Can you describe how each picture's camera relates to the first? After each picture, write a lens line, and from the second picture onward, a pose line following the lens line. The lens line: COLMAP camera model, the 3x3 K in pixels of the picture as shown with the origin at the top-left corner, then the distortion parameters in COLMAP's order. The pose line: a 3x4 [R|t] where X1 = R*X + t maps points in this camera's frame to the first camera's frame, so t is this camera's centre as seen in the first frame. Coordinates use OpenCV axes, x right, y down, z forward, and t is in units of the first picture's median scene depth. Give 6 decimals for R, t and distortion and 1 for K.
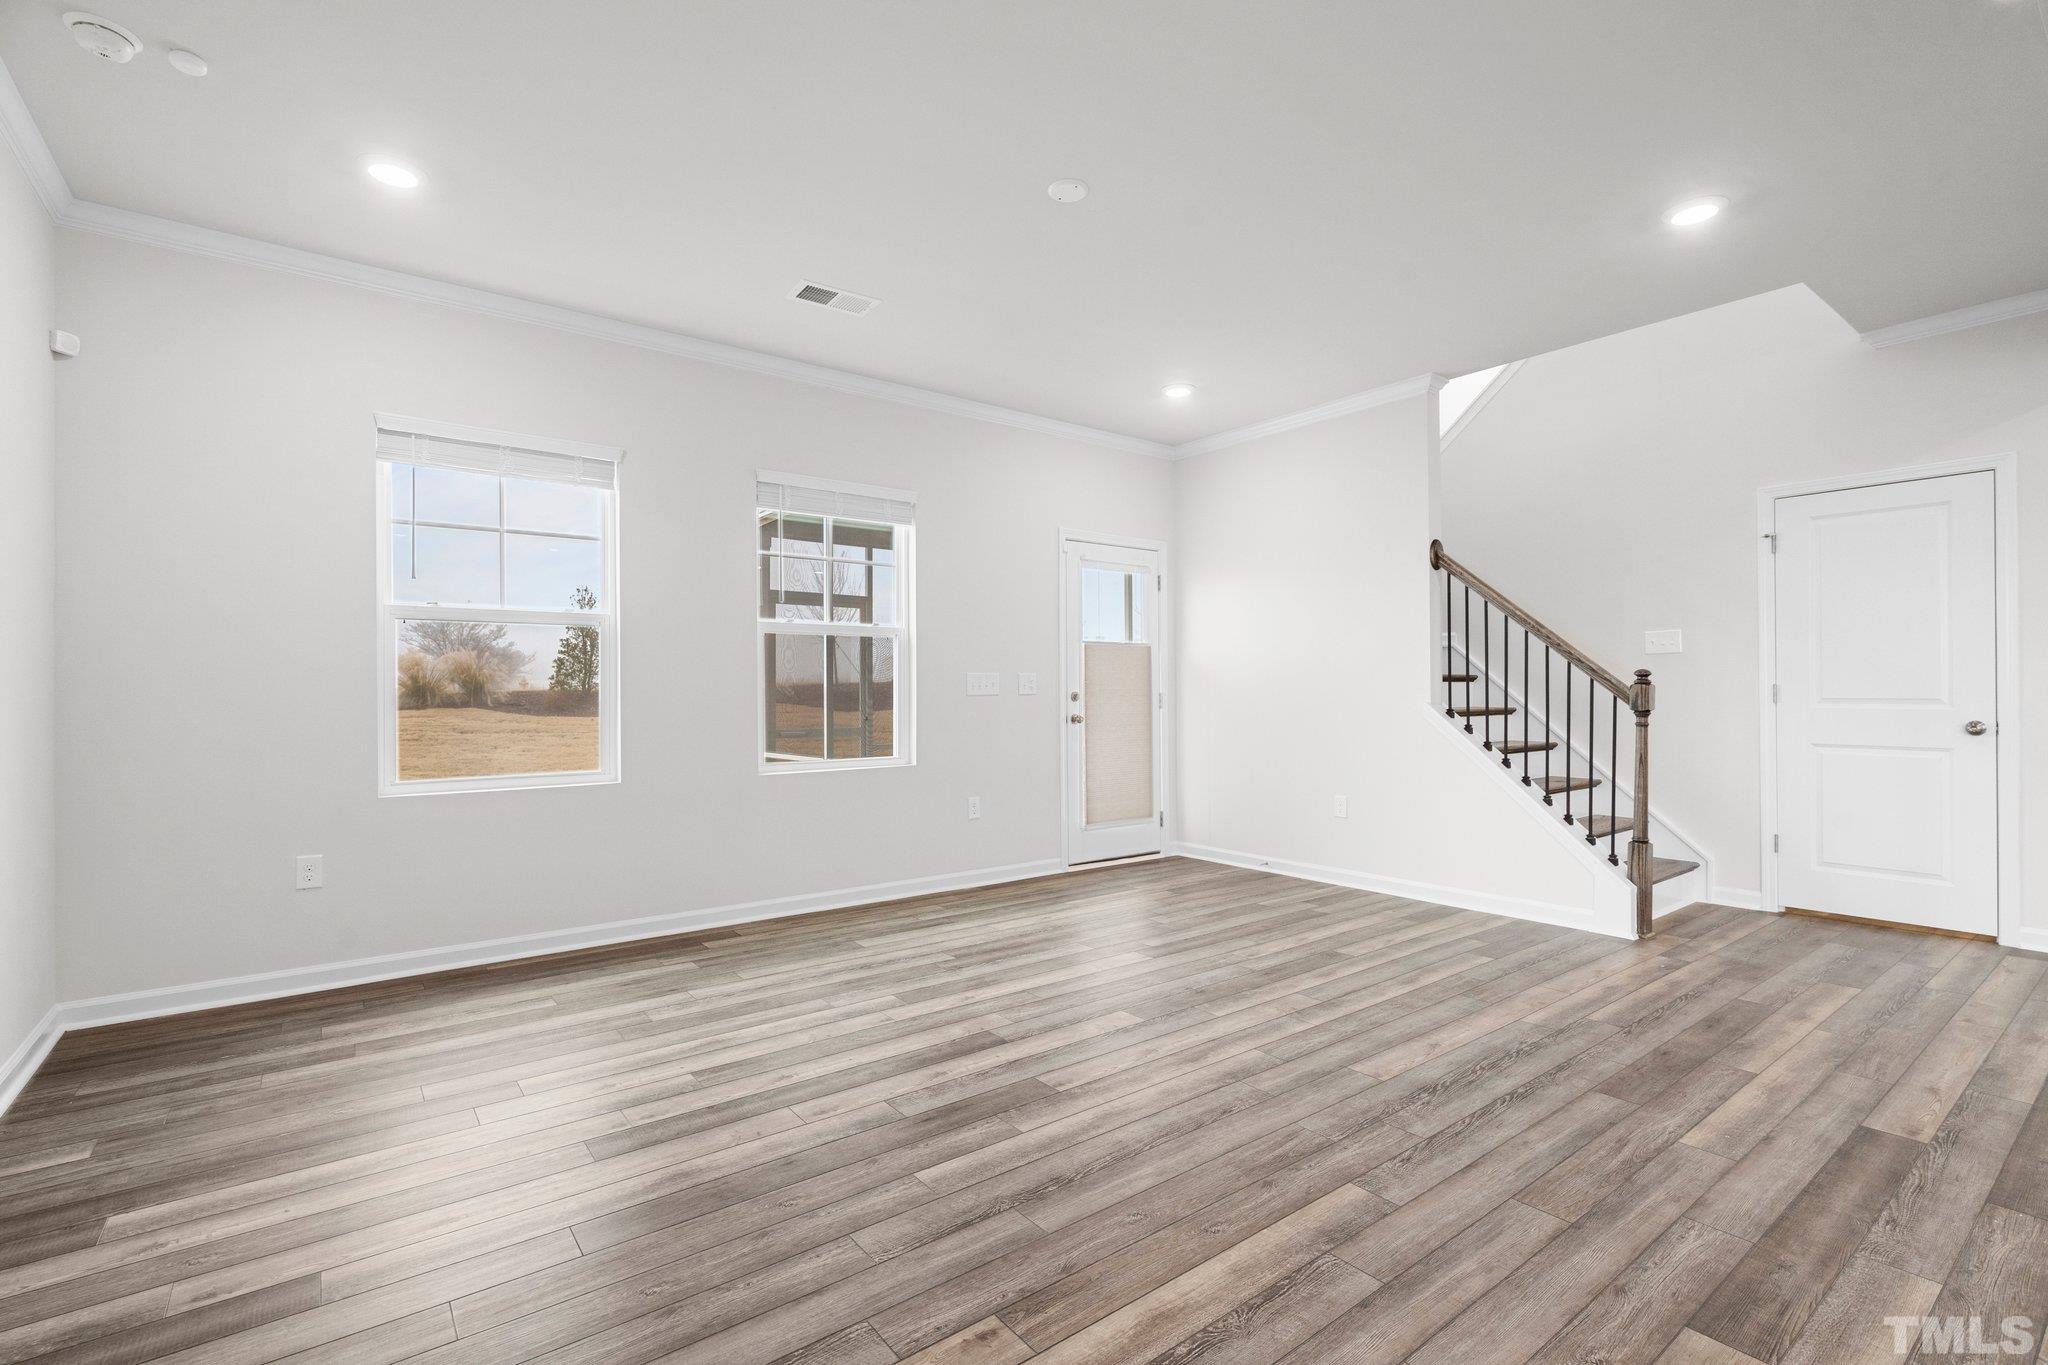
lens RADIAL K [[928.3, 0, 1031.6], [0, 928.3, 684.8], [0, 0, 1]] dist [-0.005160, 0.002095]
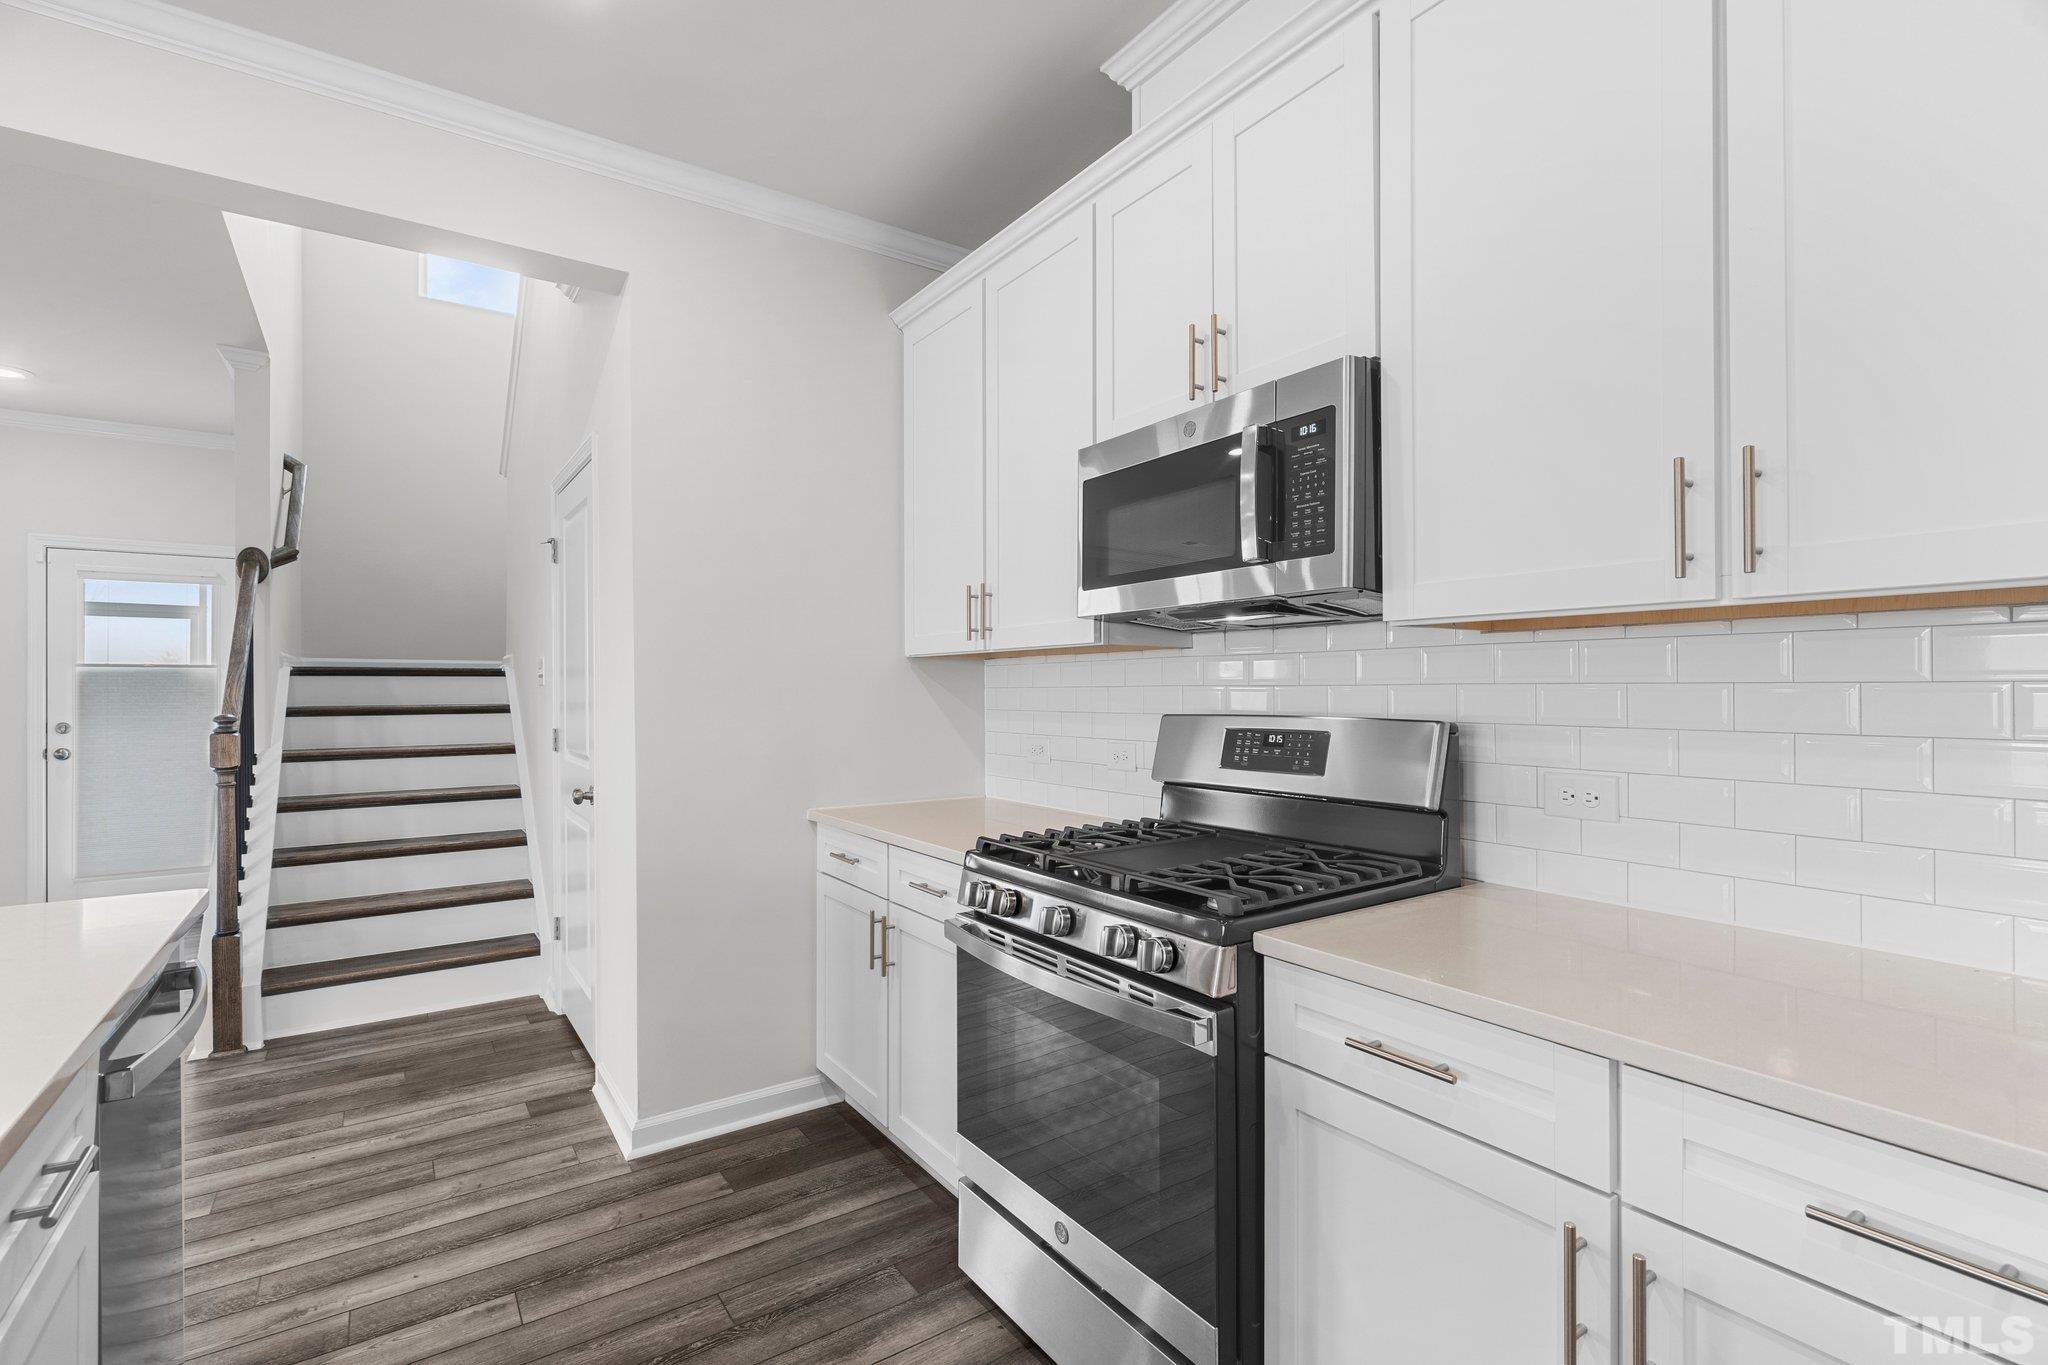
lens RADIAL K [[928.3, 0, 1030.1], [0, 928.3, 685.0], [0, 0, 1]] dist [-0.005160, 0.002095]
pose [[0.998892, 0.002408, -0.046995, 1.199851], [-0.002302, 0.999995, 0.002312, -0.038347], [0.047000, -0.002201, 0.998892, 0.217781]]
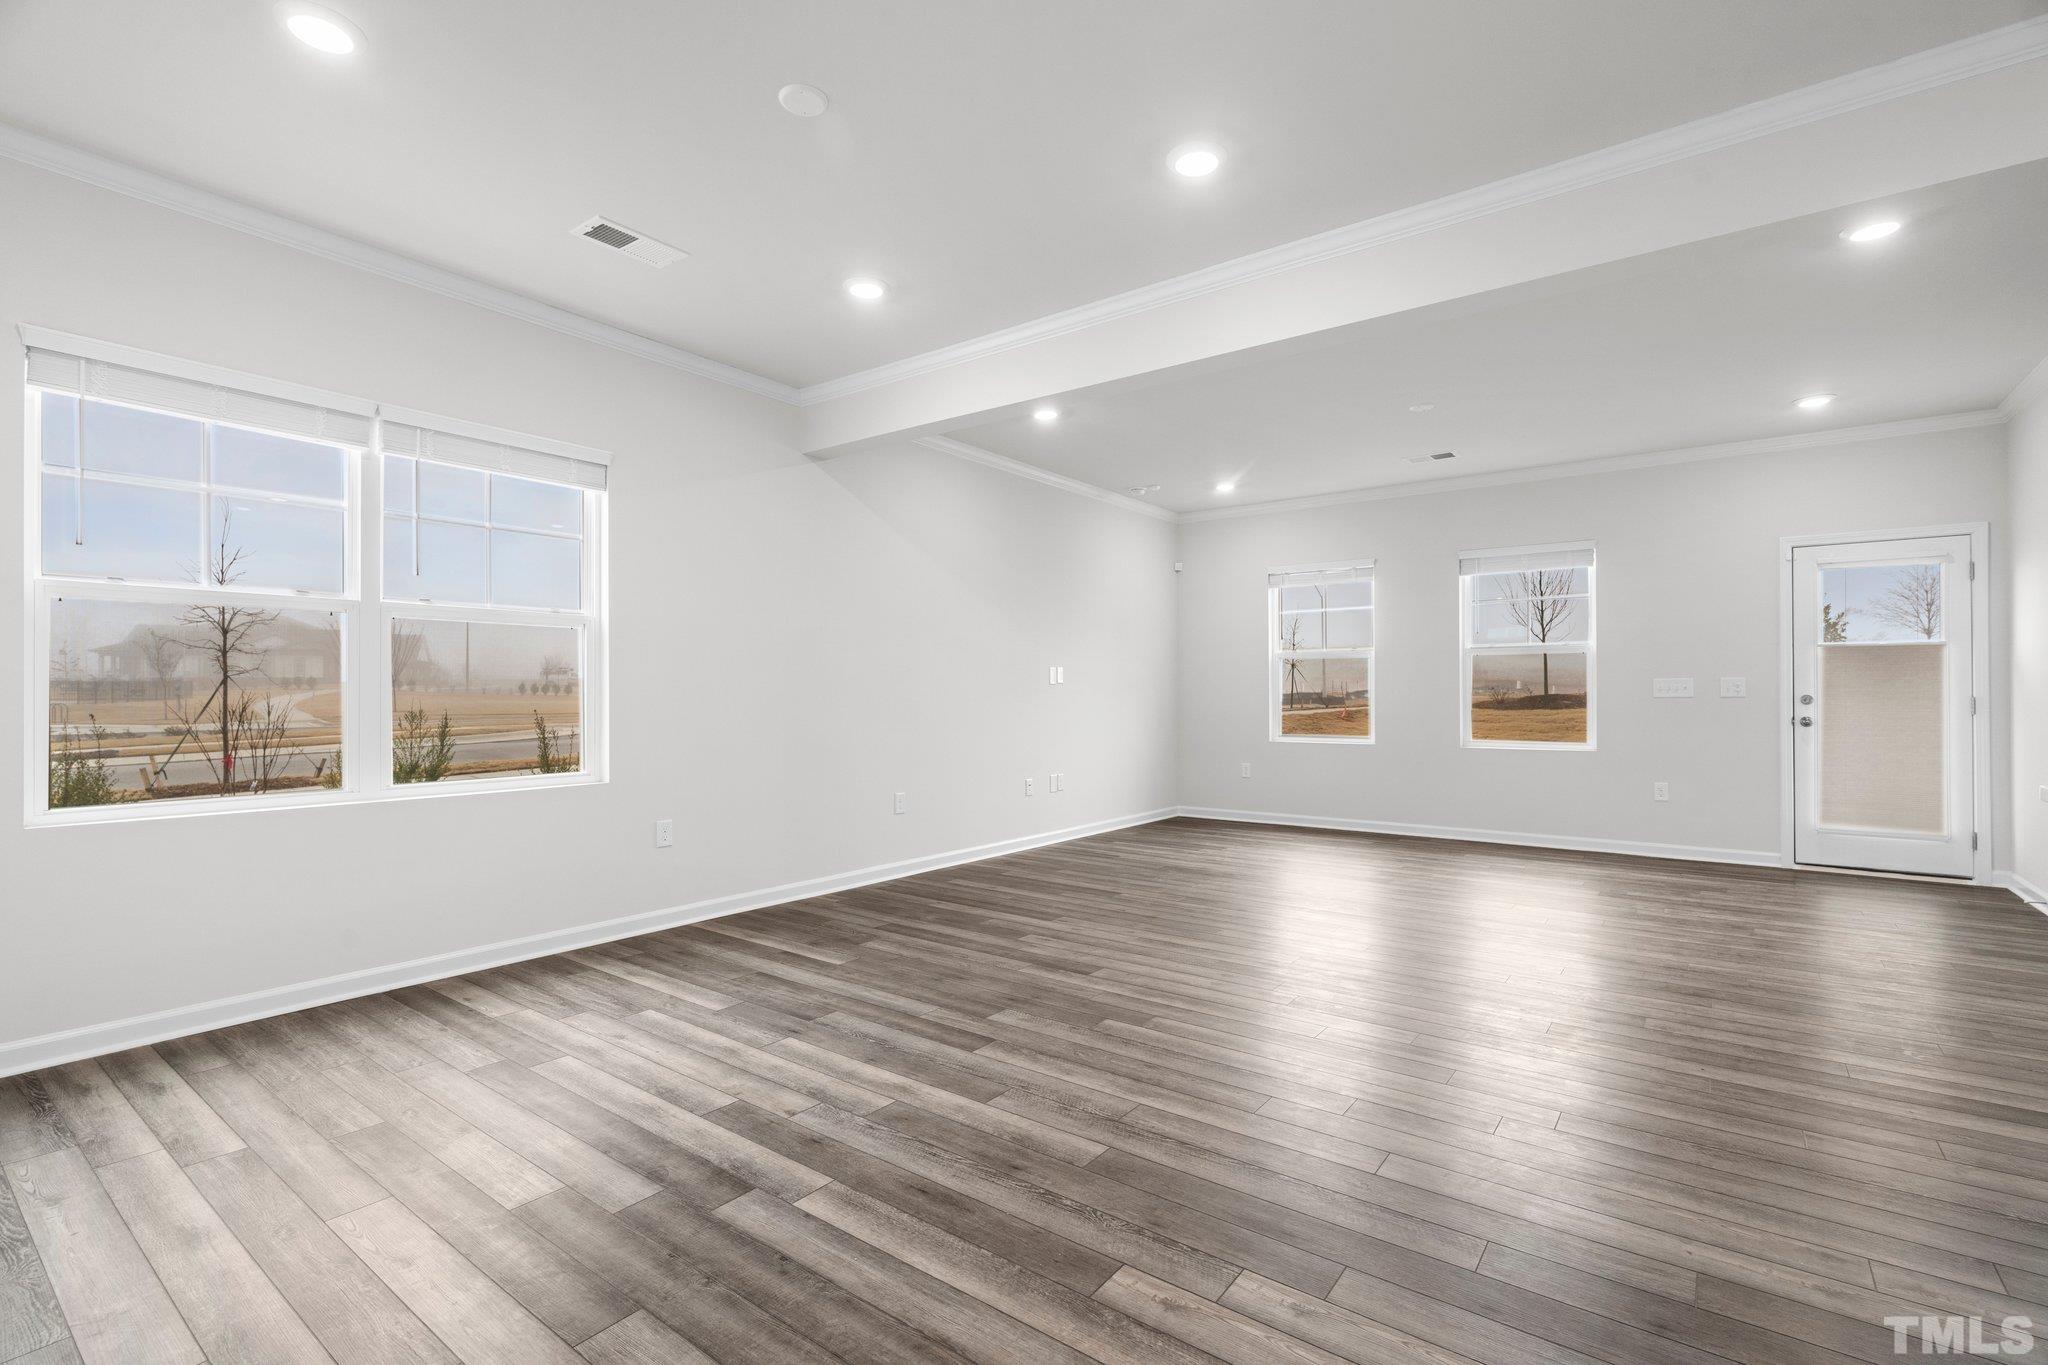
lens RADIAL K [[928.3, 0, 1010.9], [0, 928.3, 685.2], [0, 0, 1]] dist [-0.005160, 0.002095]
pose [[0.248486, -0.005214, -0.968621, 0.985202], [0.004253, 0.999982, -0.004292, -0.003112], [0.968626, -0.003053, 0.248504, -0.116416]]
